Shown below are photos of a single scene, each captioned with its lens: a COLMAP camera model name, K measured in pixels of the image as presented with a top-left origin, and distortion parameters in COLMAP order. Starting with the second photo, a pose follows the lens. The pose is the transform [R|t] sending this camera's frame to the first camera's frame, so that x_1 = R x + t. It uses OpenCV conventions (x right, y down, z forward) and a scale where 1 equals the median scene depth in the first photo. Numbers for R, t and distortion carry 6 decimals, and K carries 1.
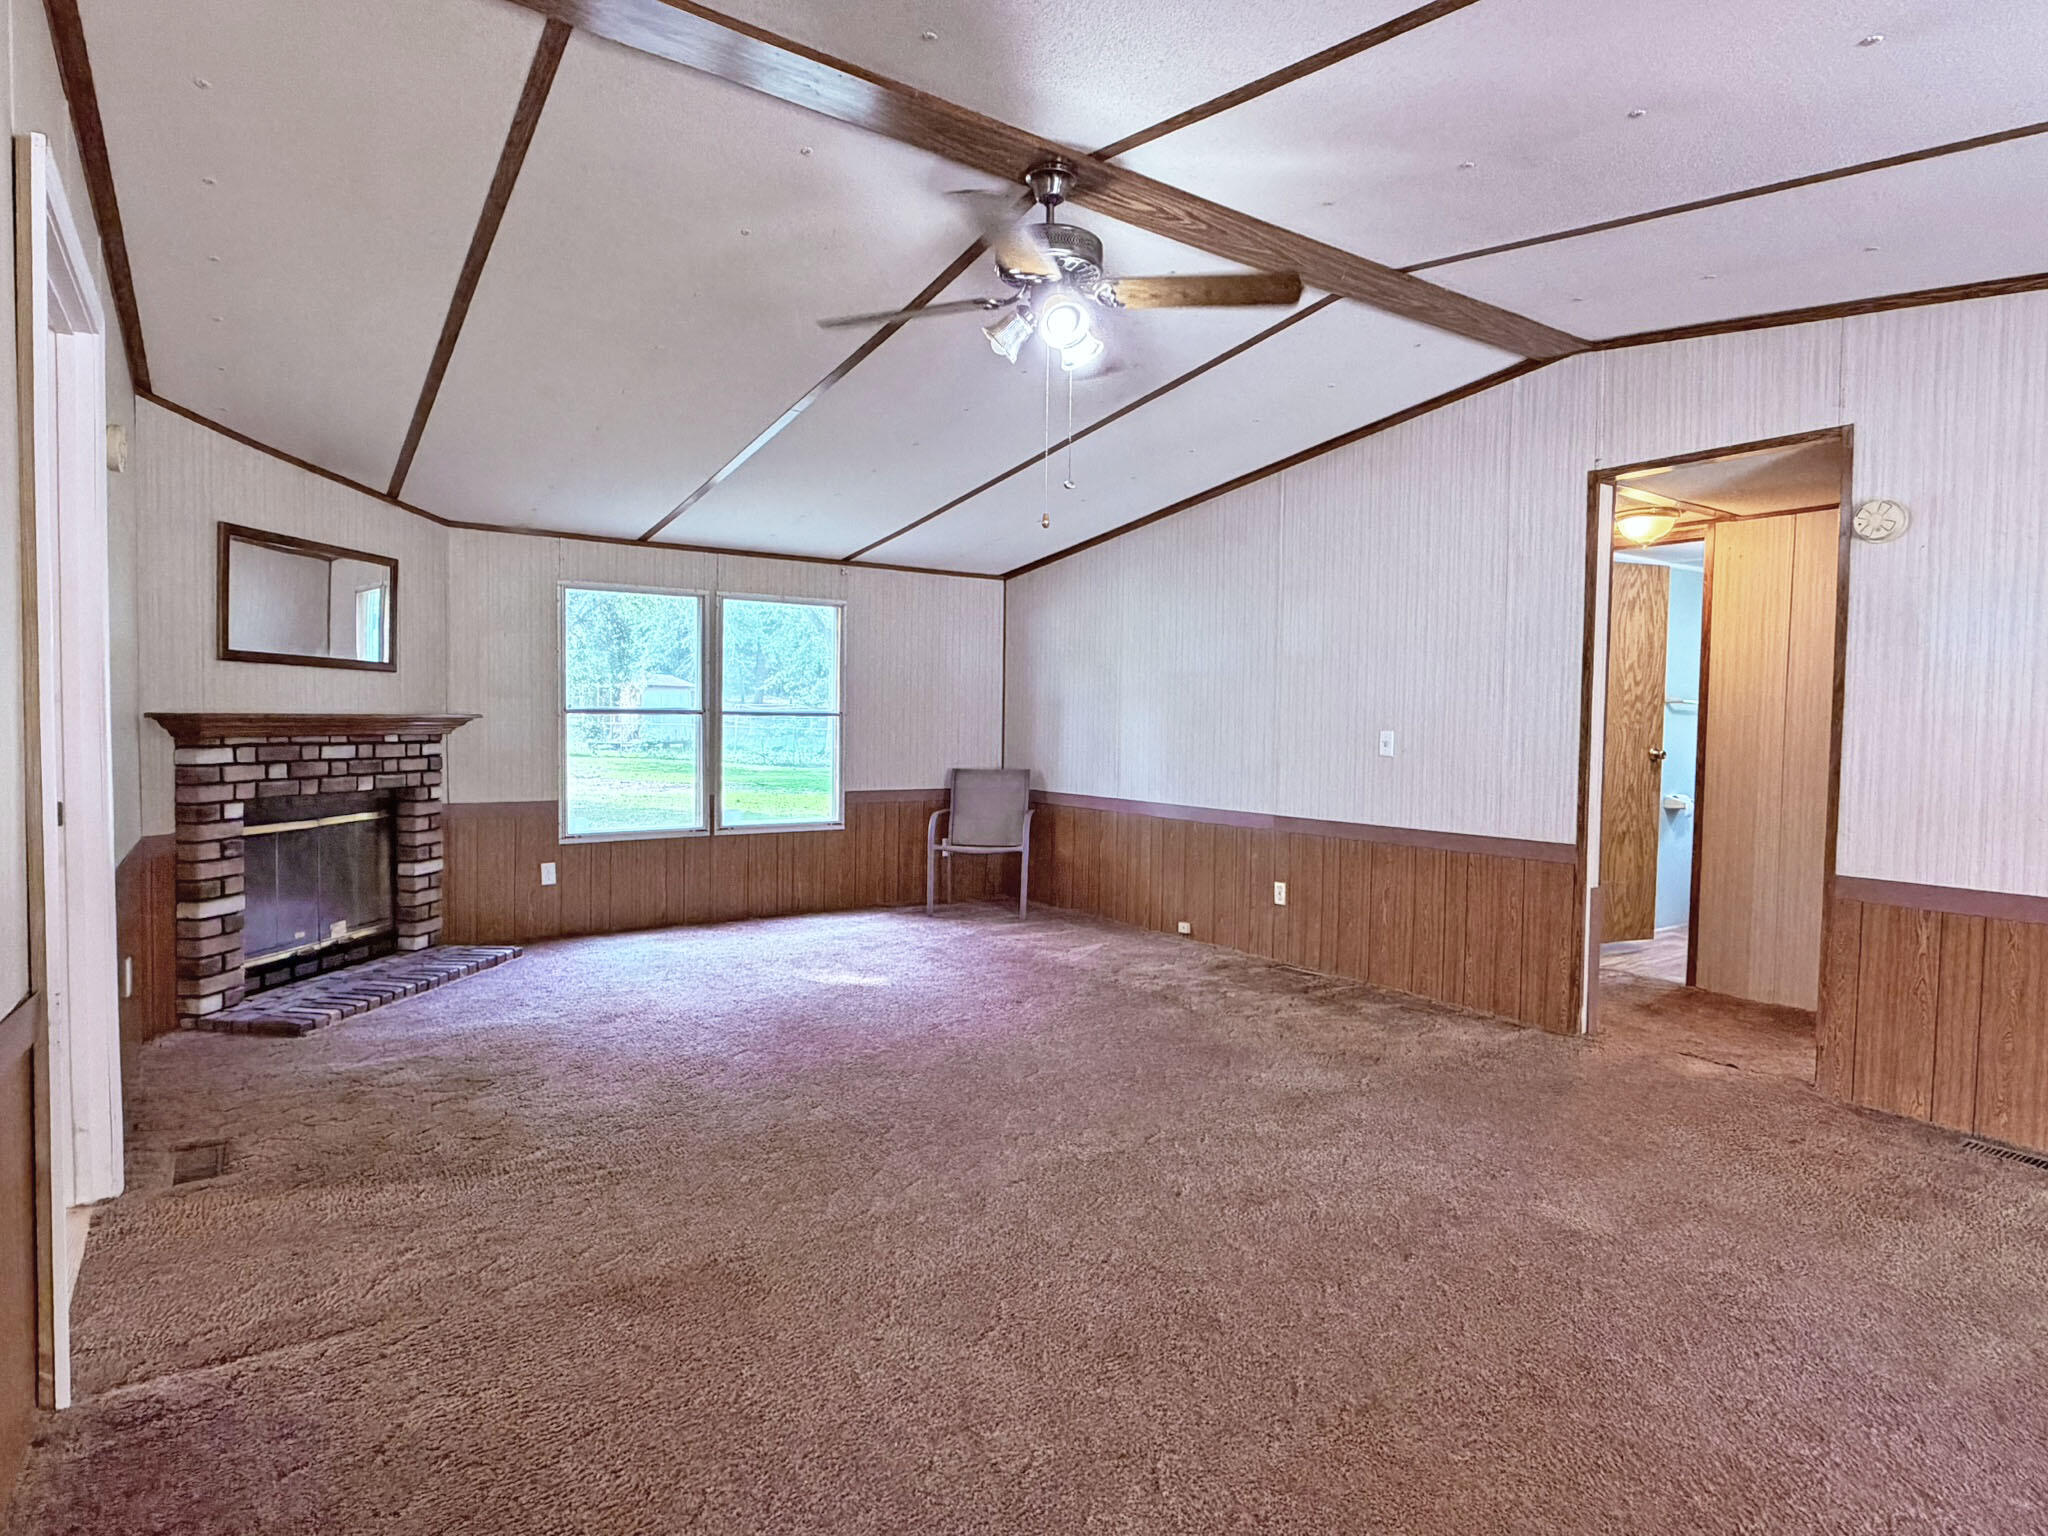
lens RADIAL K [[1135.1, 0, 1022.6], [0, 1135.1, 762.1], [0, 0, 1]] dist [0.005697, -0.002419]
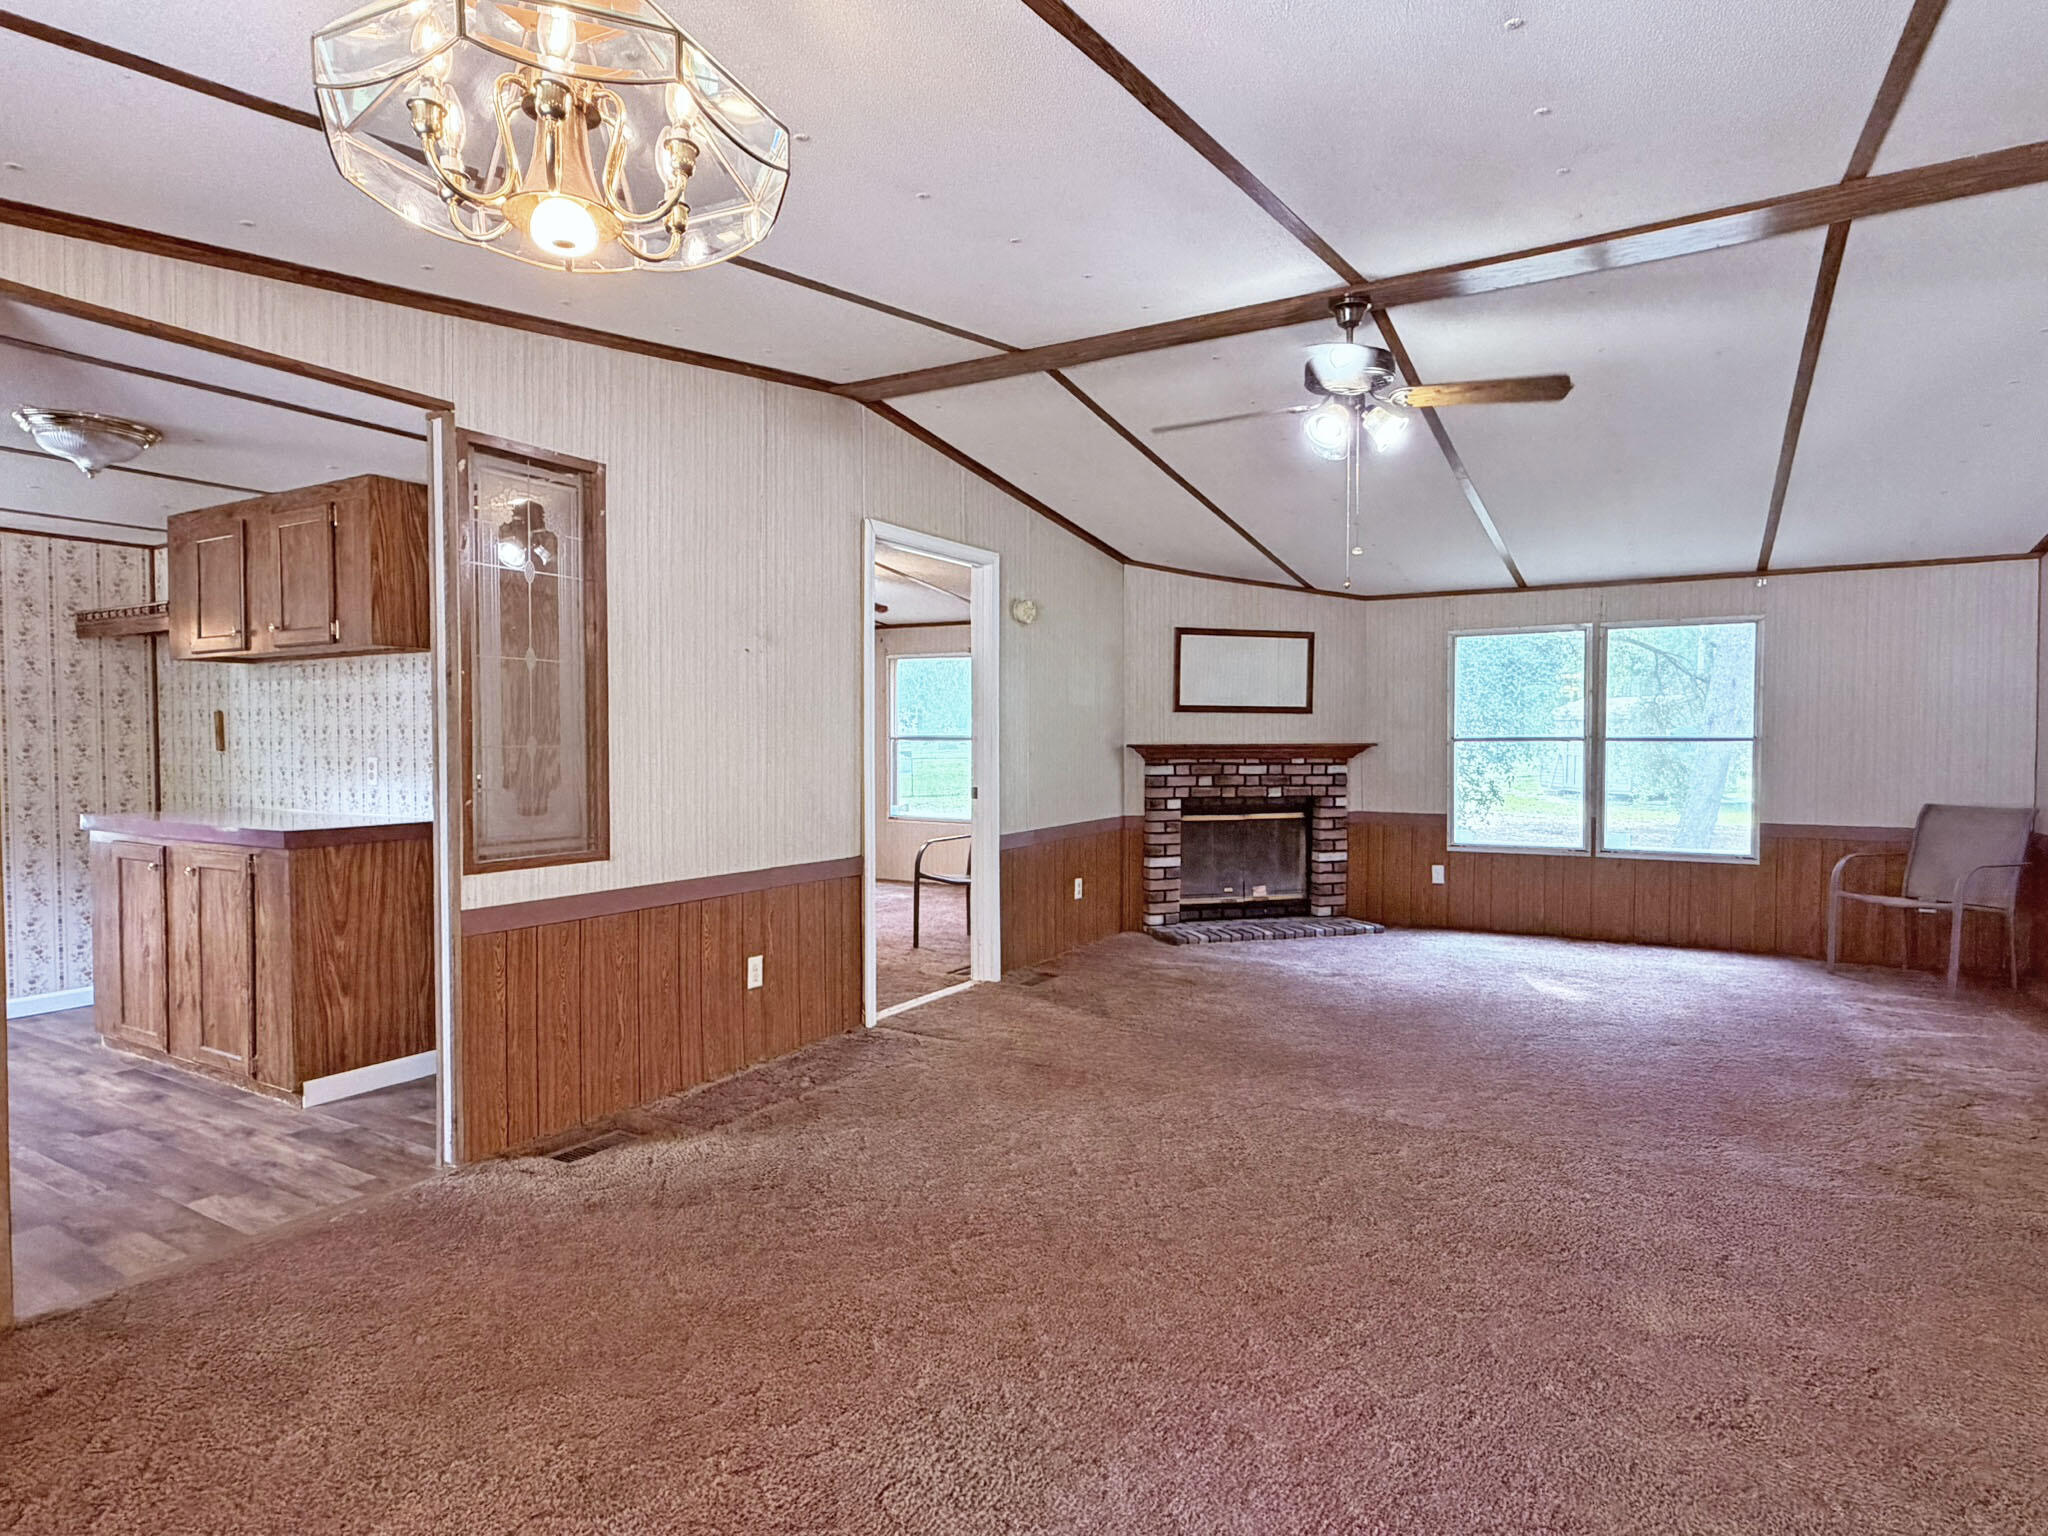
lens RADIAL K [[1135.1, 0, 1017.1], [0, 1135.1, 755.3], [0, 0, 1]] dist [0.005697, -0.002419]
pose [[0.419492, -0.000359, -0.907759, 0.698236], [-0.028949, 0.999486, -0.013773, 0.001809], [0.907297, 0.032056, 0.419266, 0.114936]]
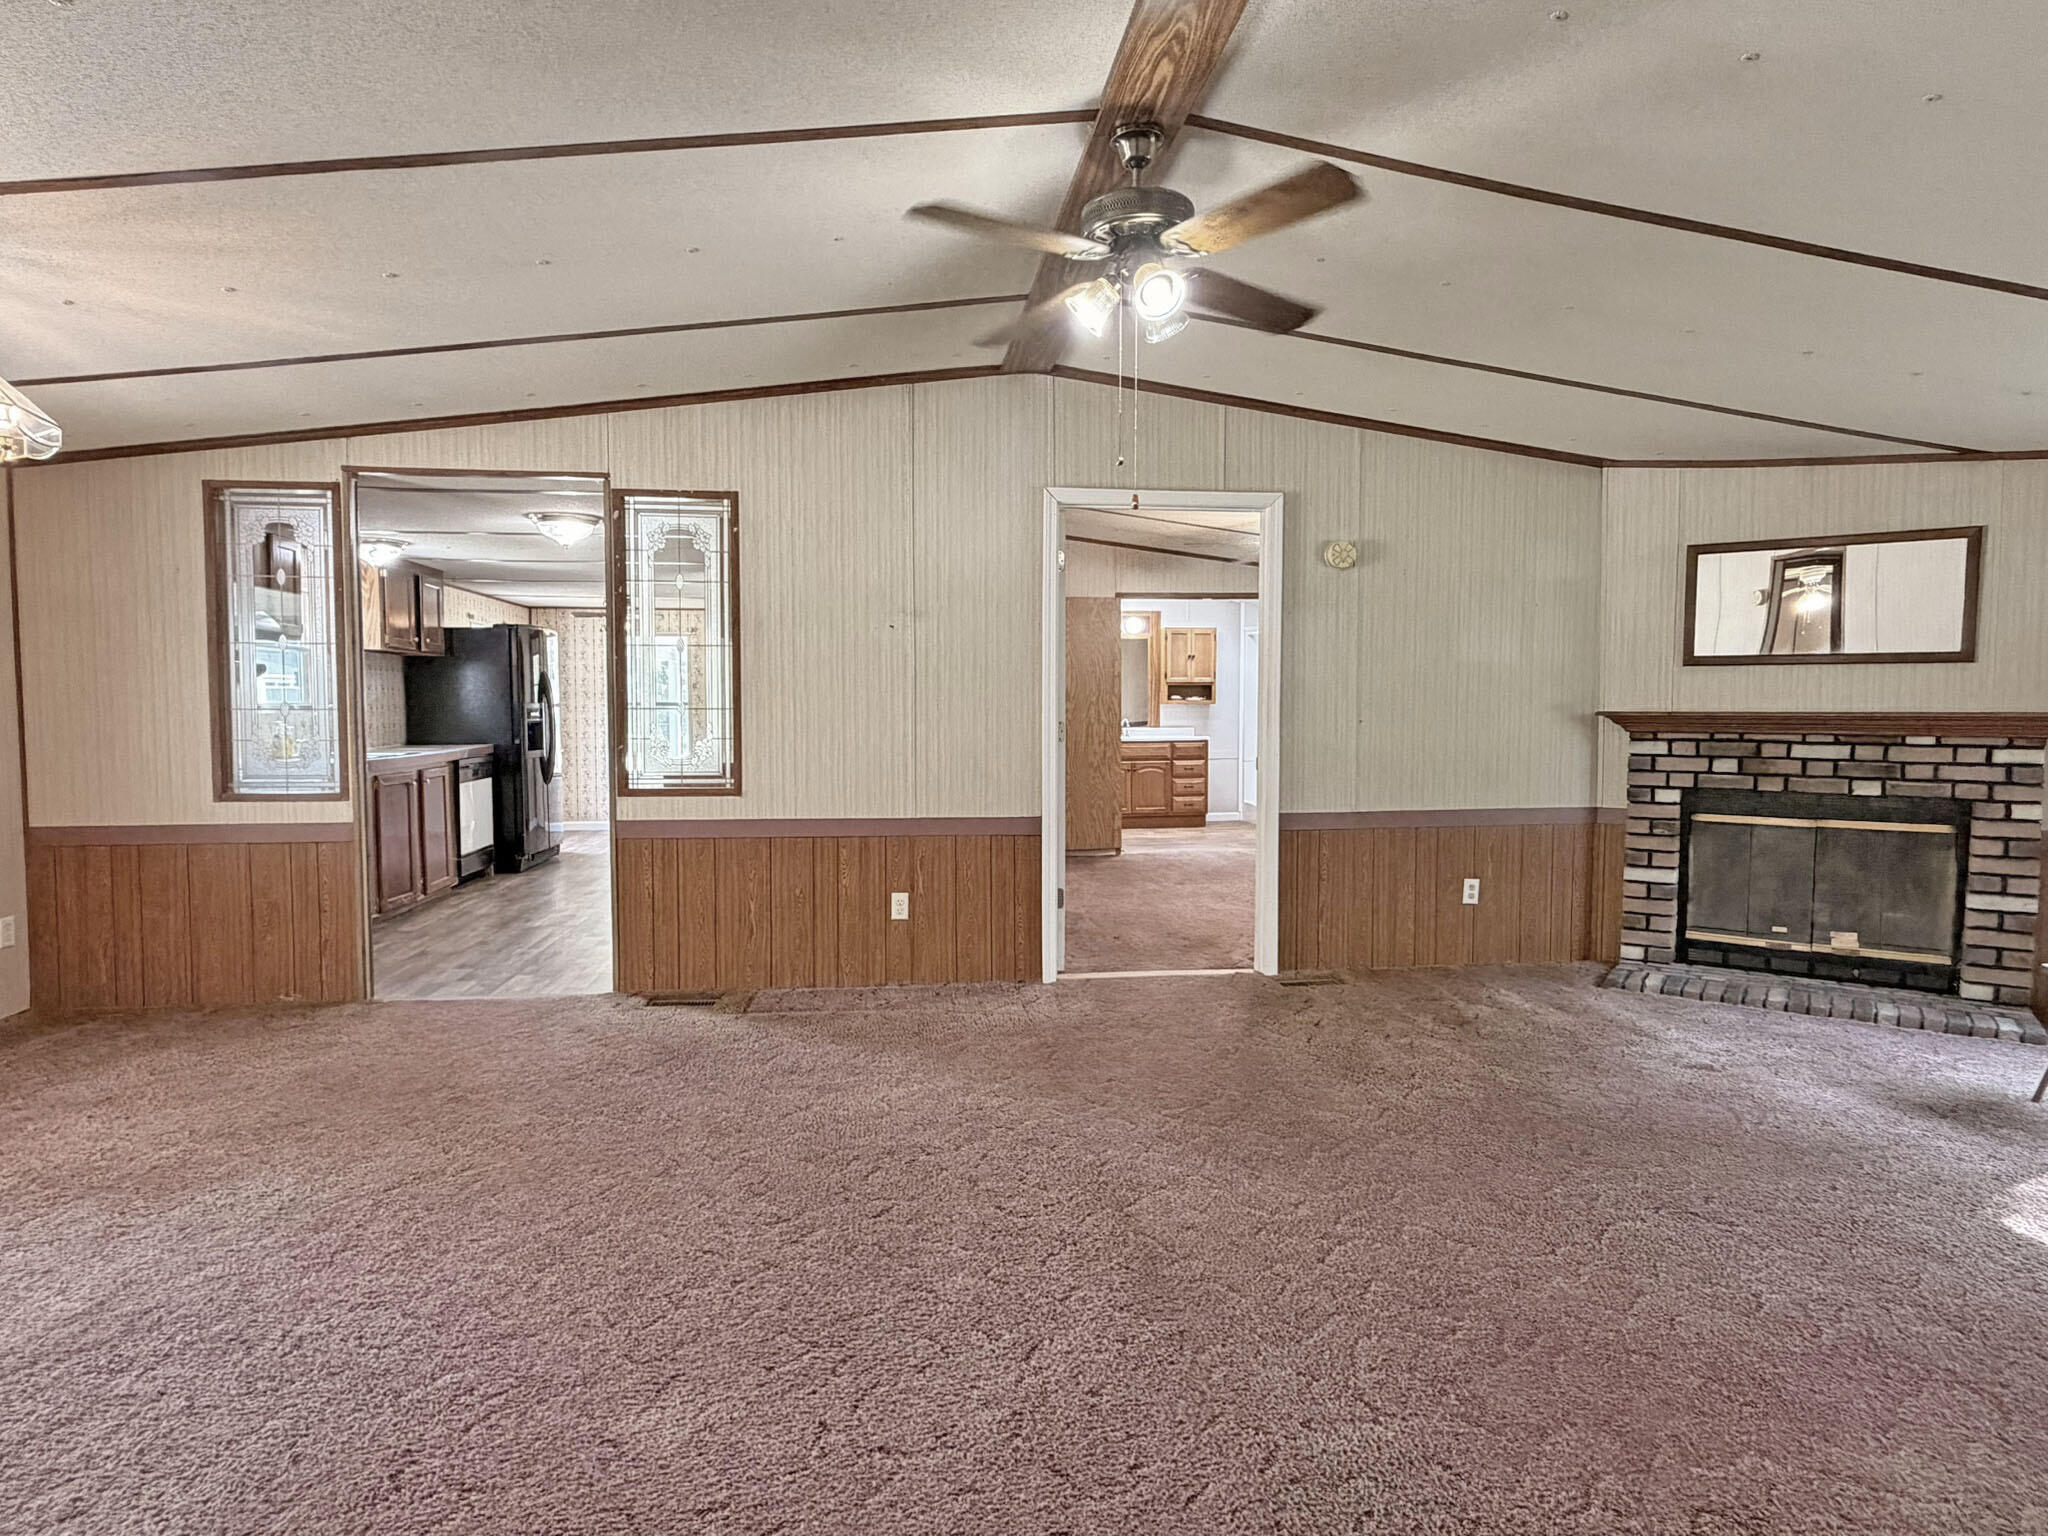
lens RADIAL K [[1135.1, 0, 1005.7], [0, 1135.1, 752.5], [0, 0, 1]] dist [0.005697, -0.002419]
pose [[-0.469510, 0.023989, -0.882601, 0.654288], [-0.041035, 0.997958, 0.048953, -0.030792], [0.881973, 0.059201, -0.467567, 0.960158]]
